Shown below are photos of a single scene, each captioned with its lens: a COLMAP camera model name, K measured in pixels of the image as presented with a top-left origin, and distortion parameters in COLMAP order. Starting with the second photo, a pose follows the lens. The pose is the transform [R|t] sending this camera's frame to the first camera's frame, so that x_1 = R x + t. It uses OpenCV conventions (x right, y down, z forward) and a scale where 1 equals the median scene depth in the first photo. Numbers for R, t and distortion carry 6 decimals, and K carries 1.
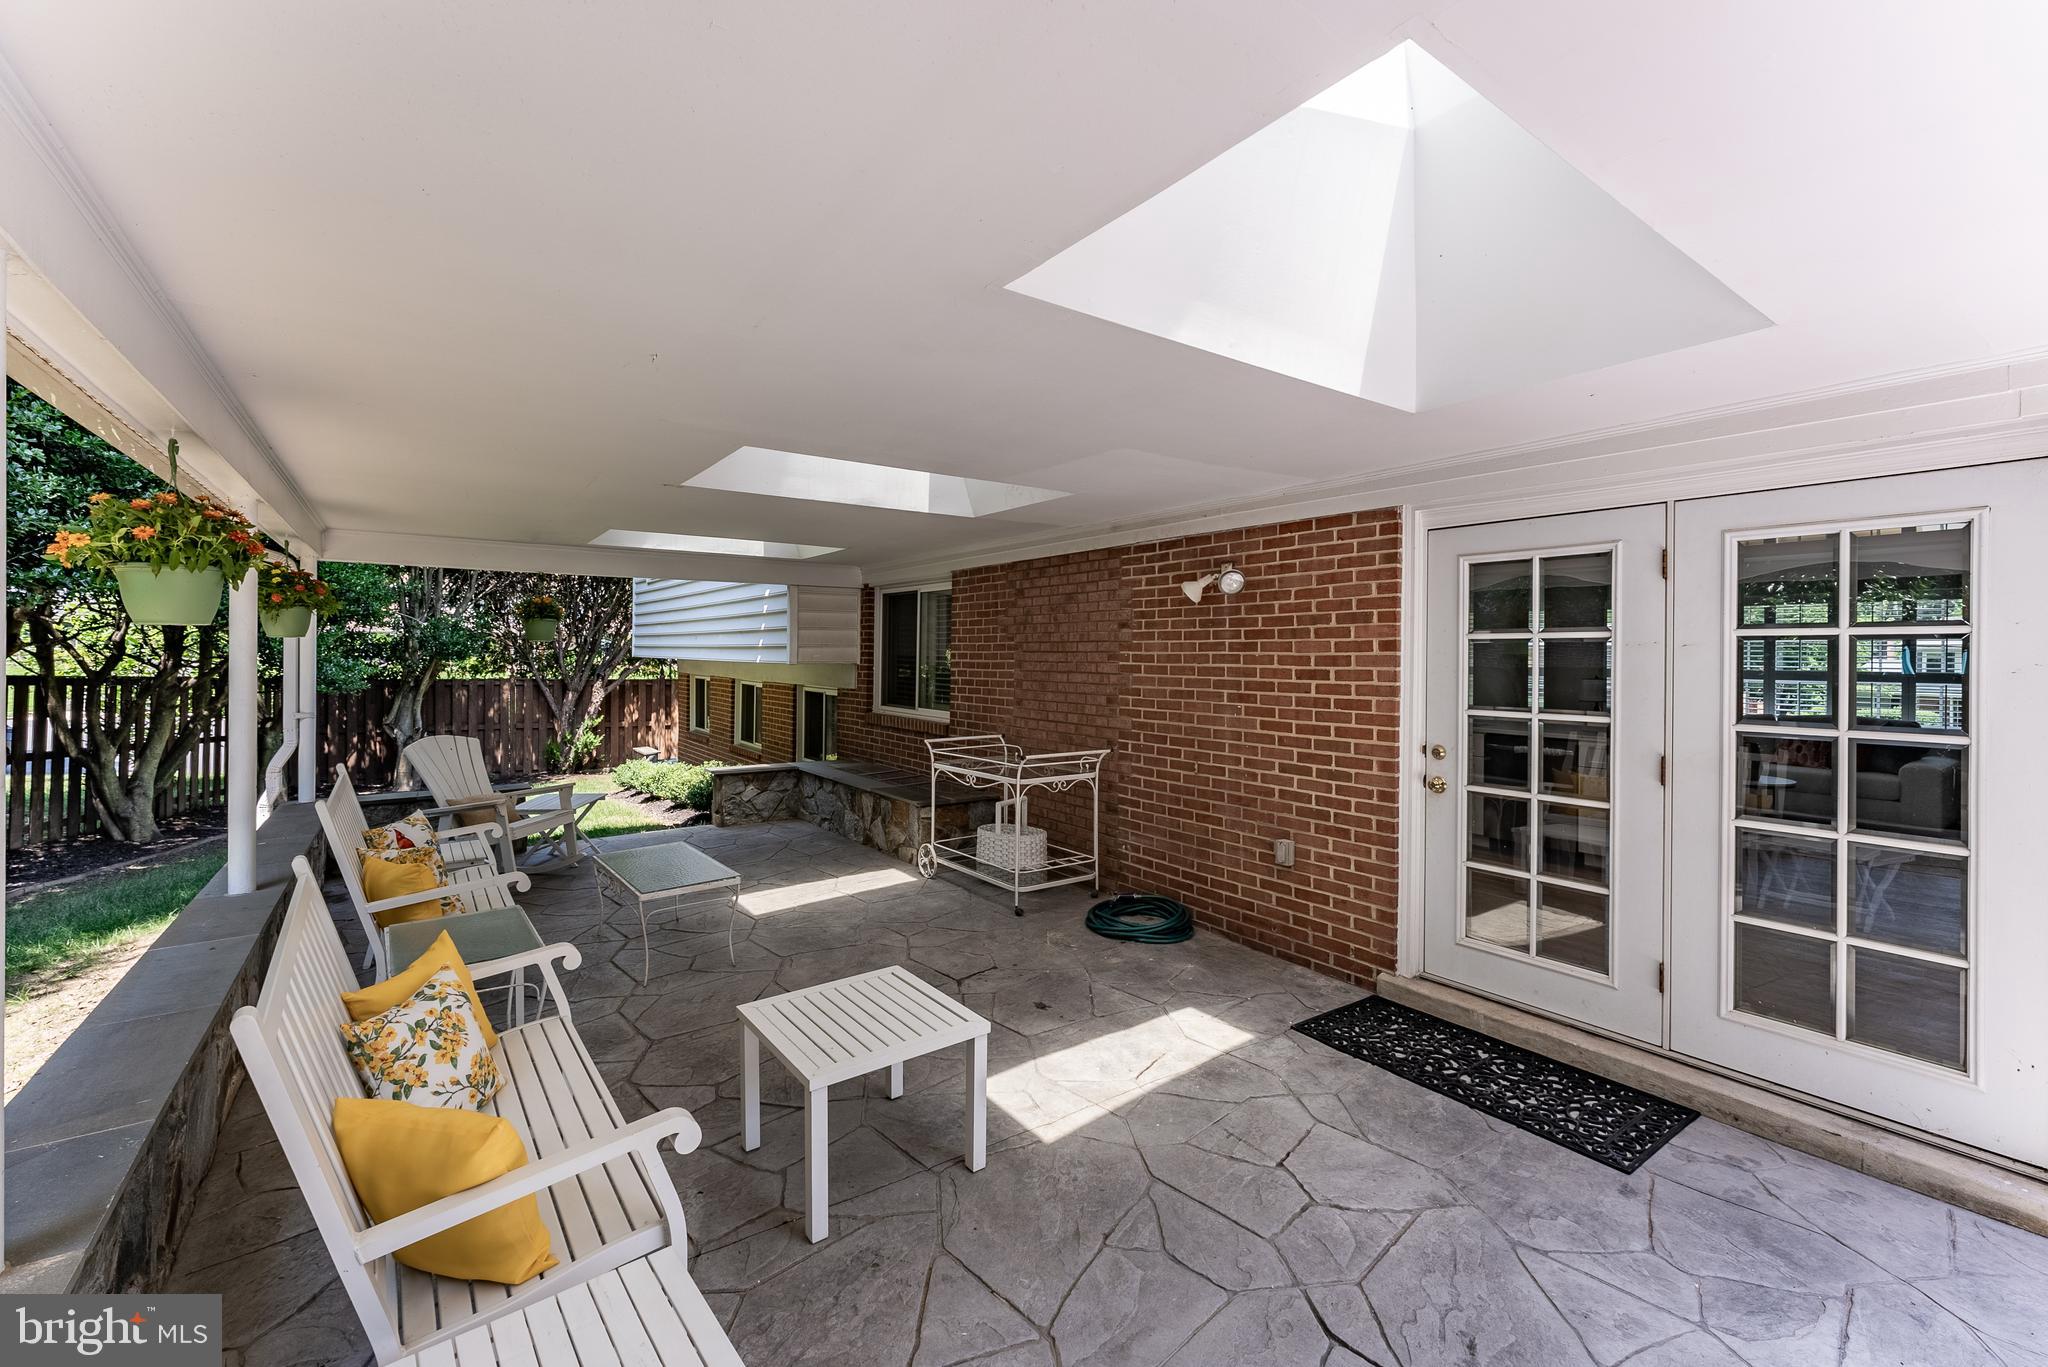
lens RADIAL K [[848.2, 0, 1009.2], [0, 848.2, 652.3], [0, 0, 1]] dist [0.000147, 0.000153]
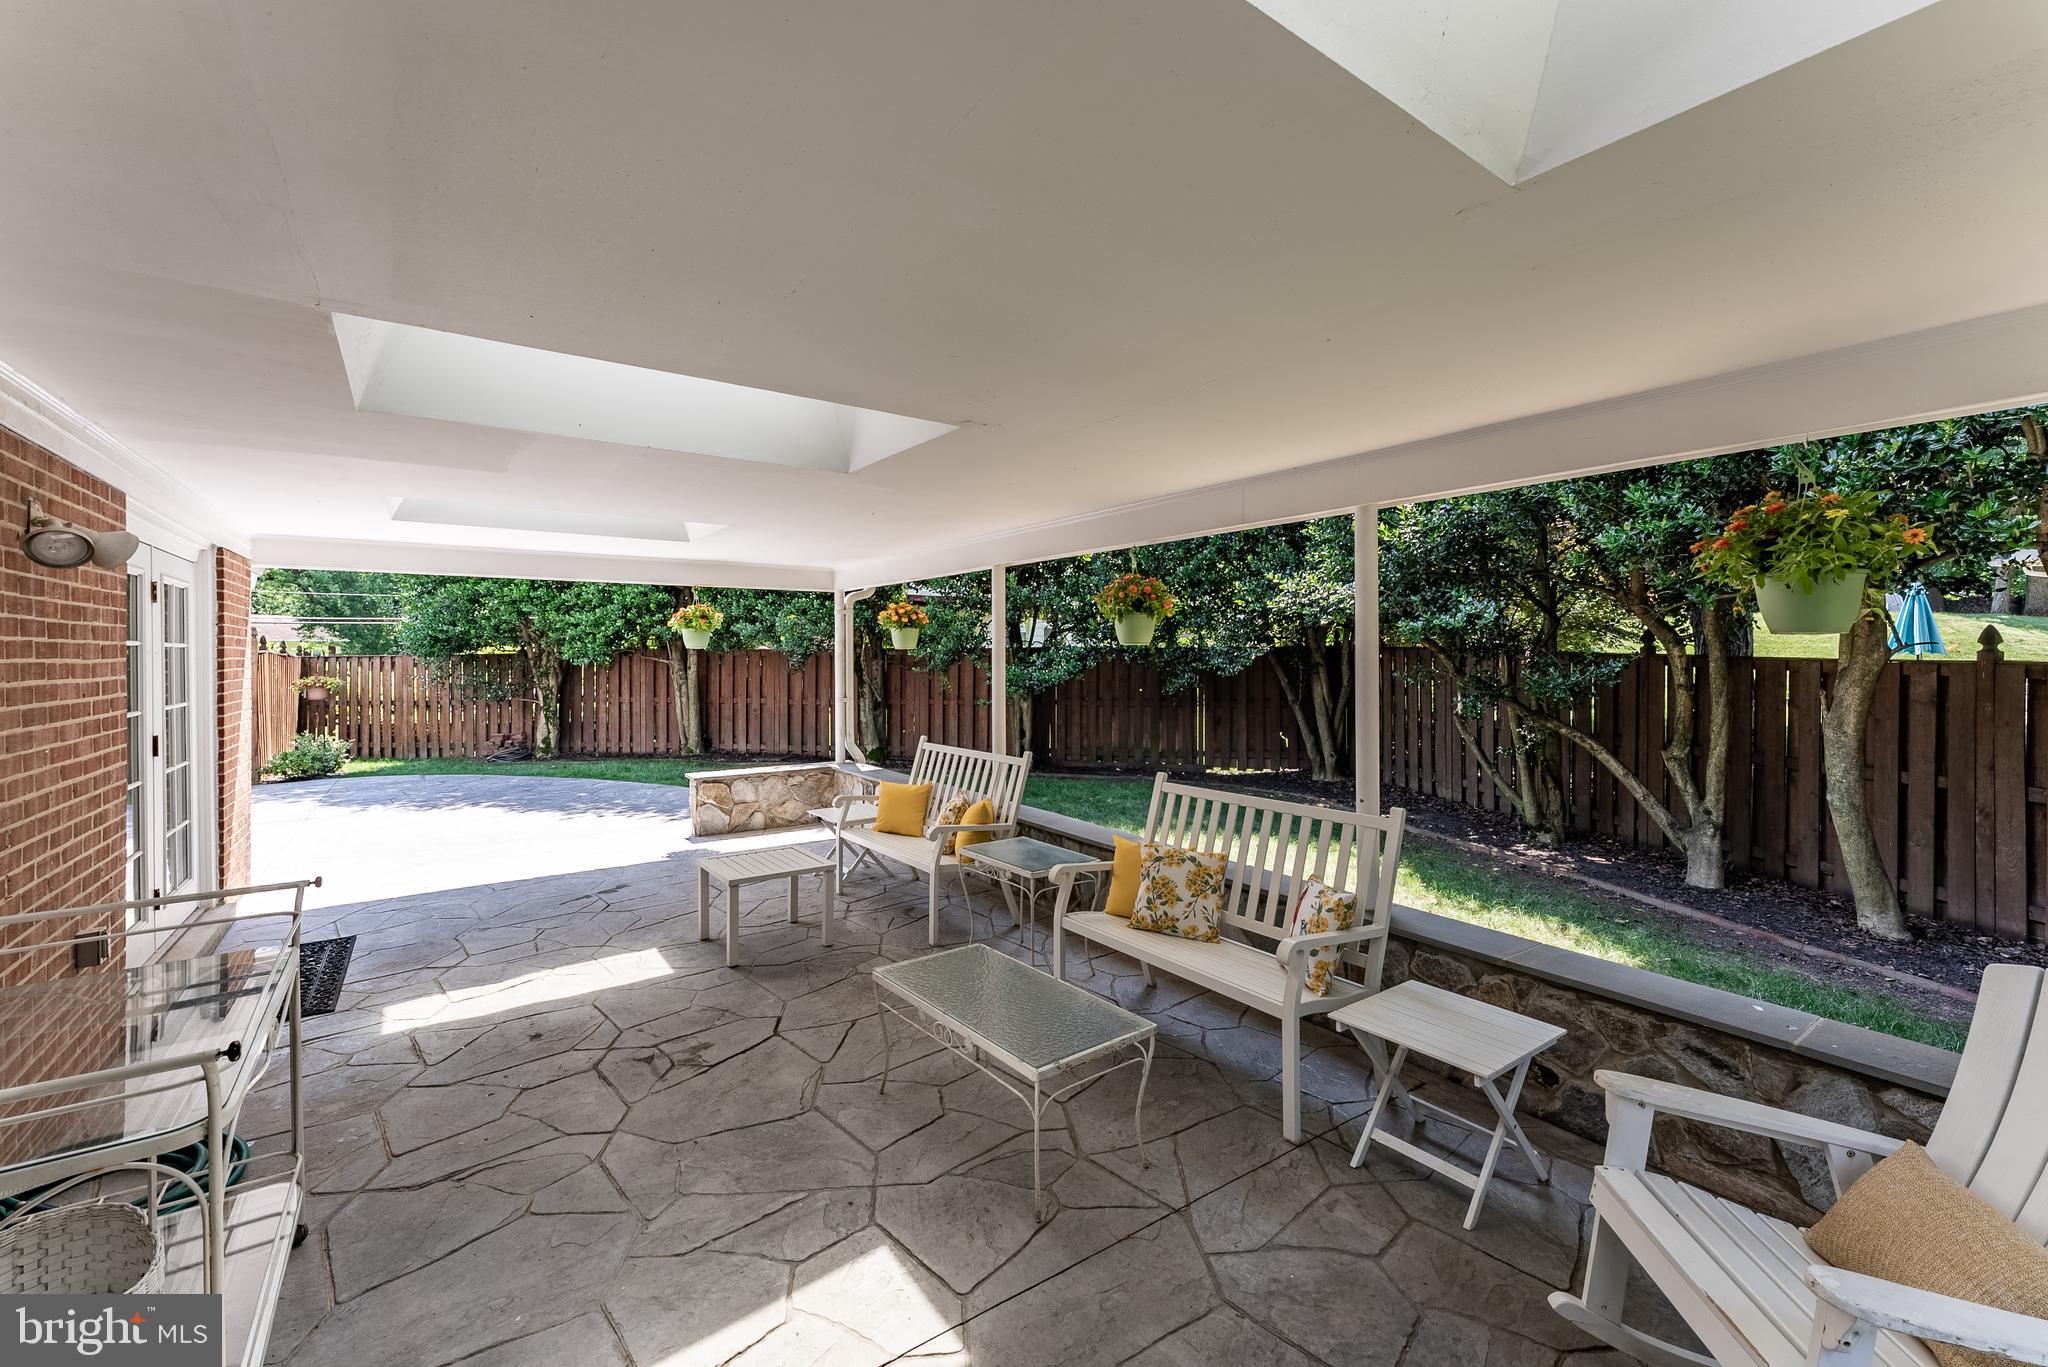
lens RADIAL K [[835.0, 0, 1022.9], [0, 835.0, 657.1], [0, 0, 1]] dist [0.000066, 0.000121]
pose [[-1.000000, -0.000940, 0.000305, -0.370290], [-0.000939, 0.999999, 0.001293, -0.002975], [-0.000306, 0.001292, -0.999999, 1.423324]]
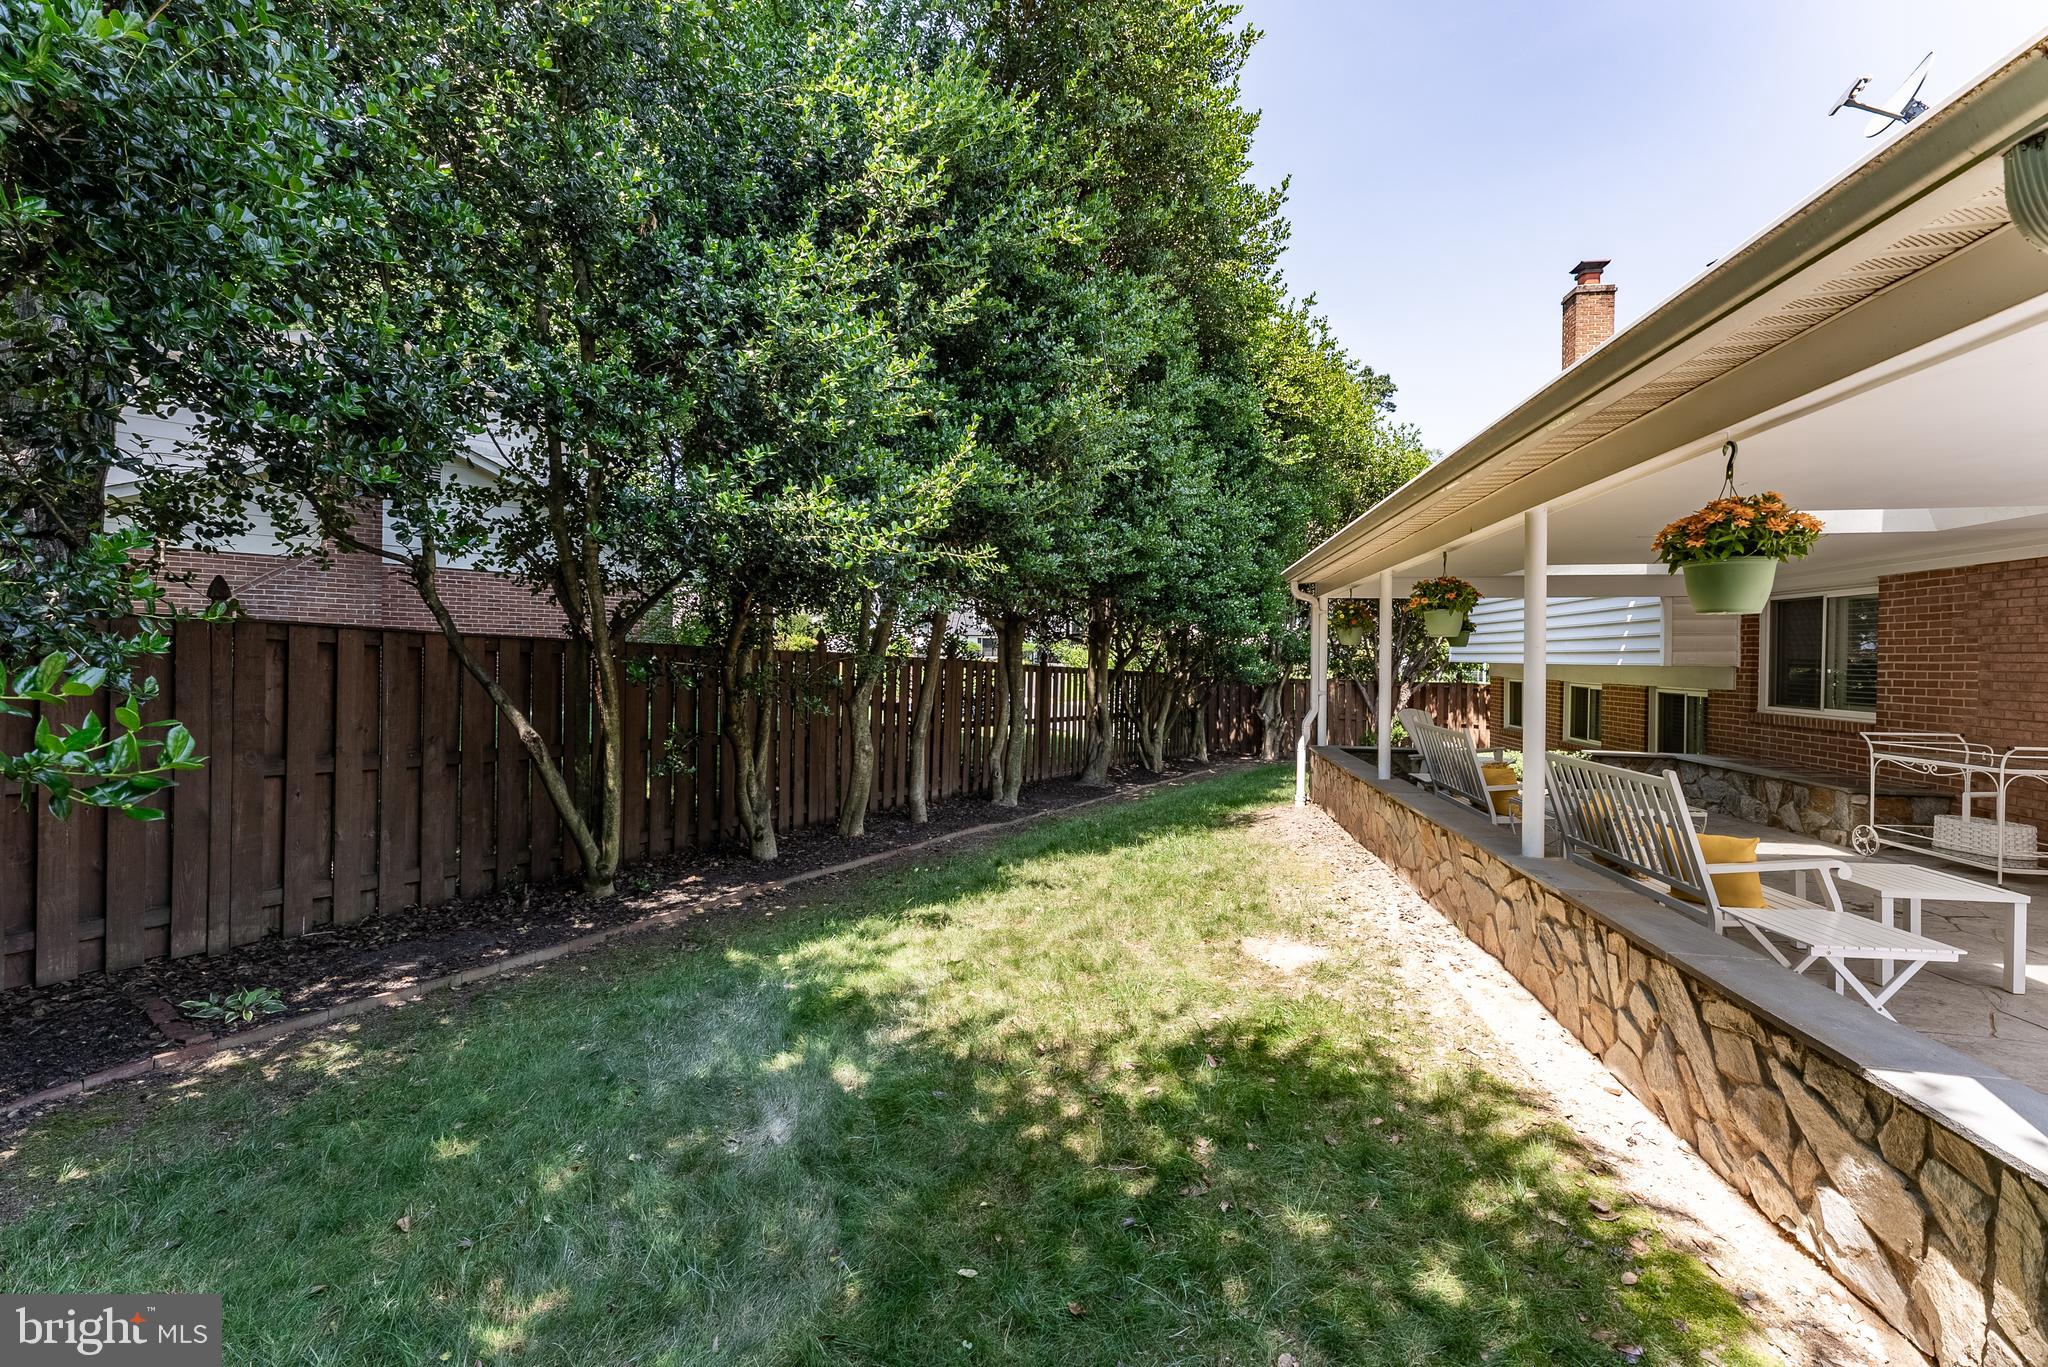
lens RADIAL K [[835.0, 0, 1022.9], [0, 835.0, 657.1], [0, 0, 1]] dist [0.000066, 0.000121]
pose [[0.709507, 0.001285, -0.704697, -0.125472], [-0.006612, 0.999966, -0.004833, 0.020553], [0.704667, 0.008088, 0.709492, -0.642394]]
